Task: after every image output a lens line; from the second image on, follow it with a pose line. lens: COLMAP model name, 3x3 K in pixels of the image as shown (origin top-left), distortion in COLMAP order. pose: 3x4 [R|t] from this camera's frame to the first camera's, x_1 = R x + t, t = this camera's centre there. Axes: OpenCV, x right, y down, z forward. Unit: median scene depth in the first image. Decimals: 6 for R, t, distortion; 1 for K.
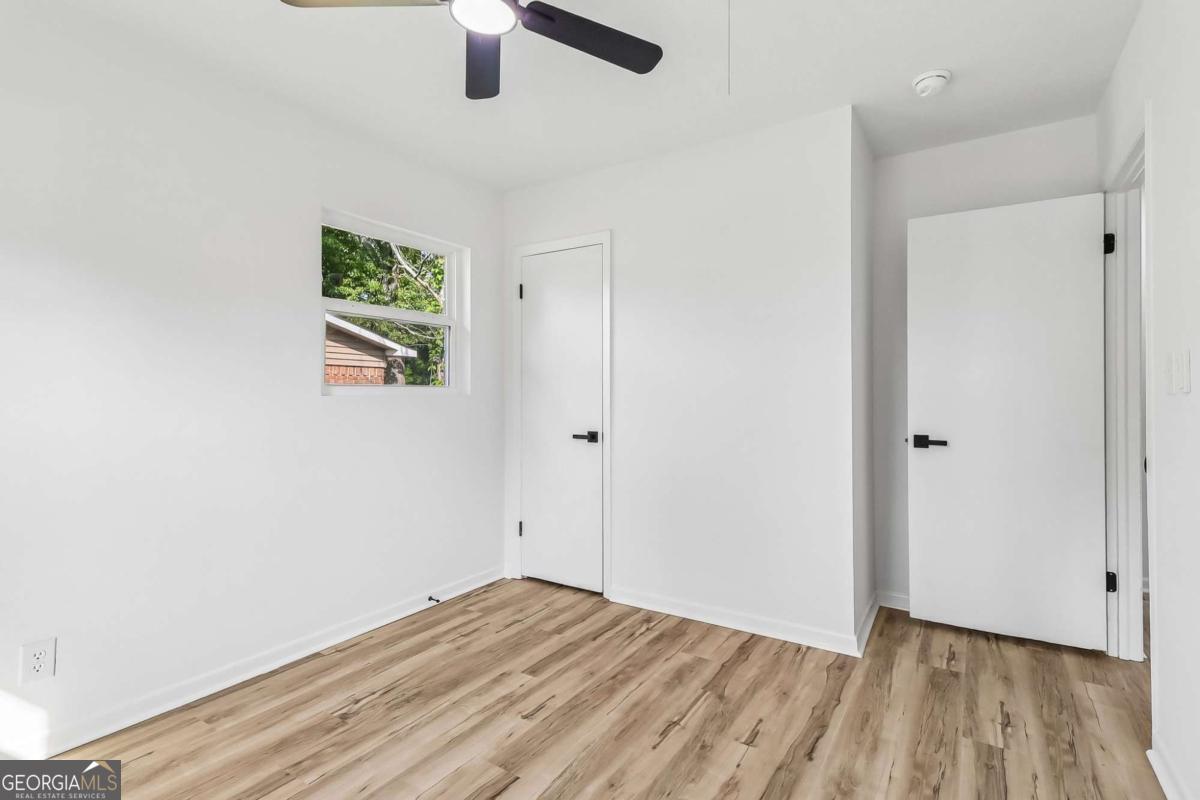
lens RADIAL K [[564.0, 0, 607.6], [0, 564.0, 394.2], [0, 0, 1]] dist [0.000507, -0.000989]
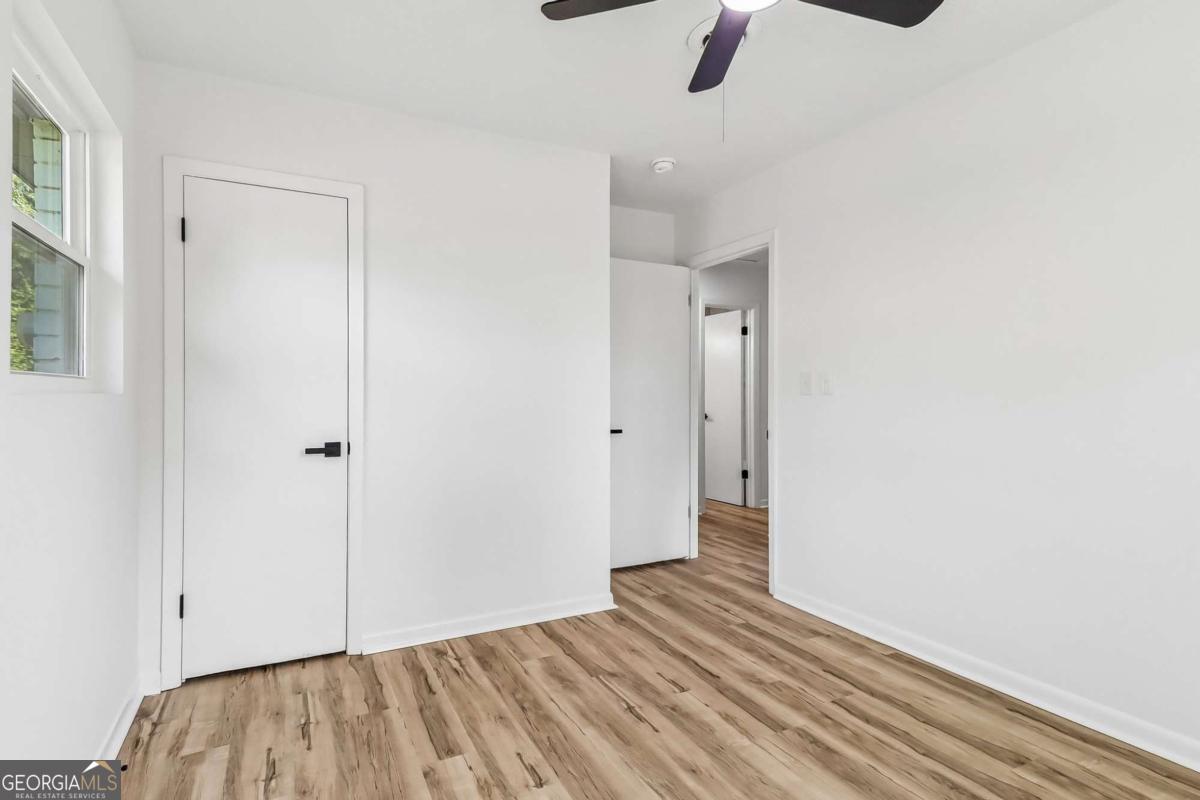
lens RADIAL K [[564.0, 0, 607.6], [0, 564.0, 394.2], [0, 0, 1]] dist [0.000507, -0.000989]
pose [[0.530908, 0.001988, 0.847427, -0.583407], [-0.003401, 0.999994, -0.000215, 0.000438], [-0.847423, -0.002767, 0.530911, 0.351570]]
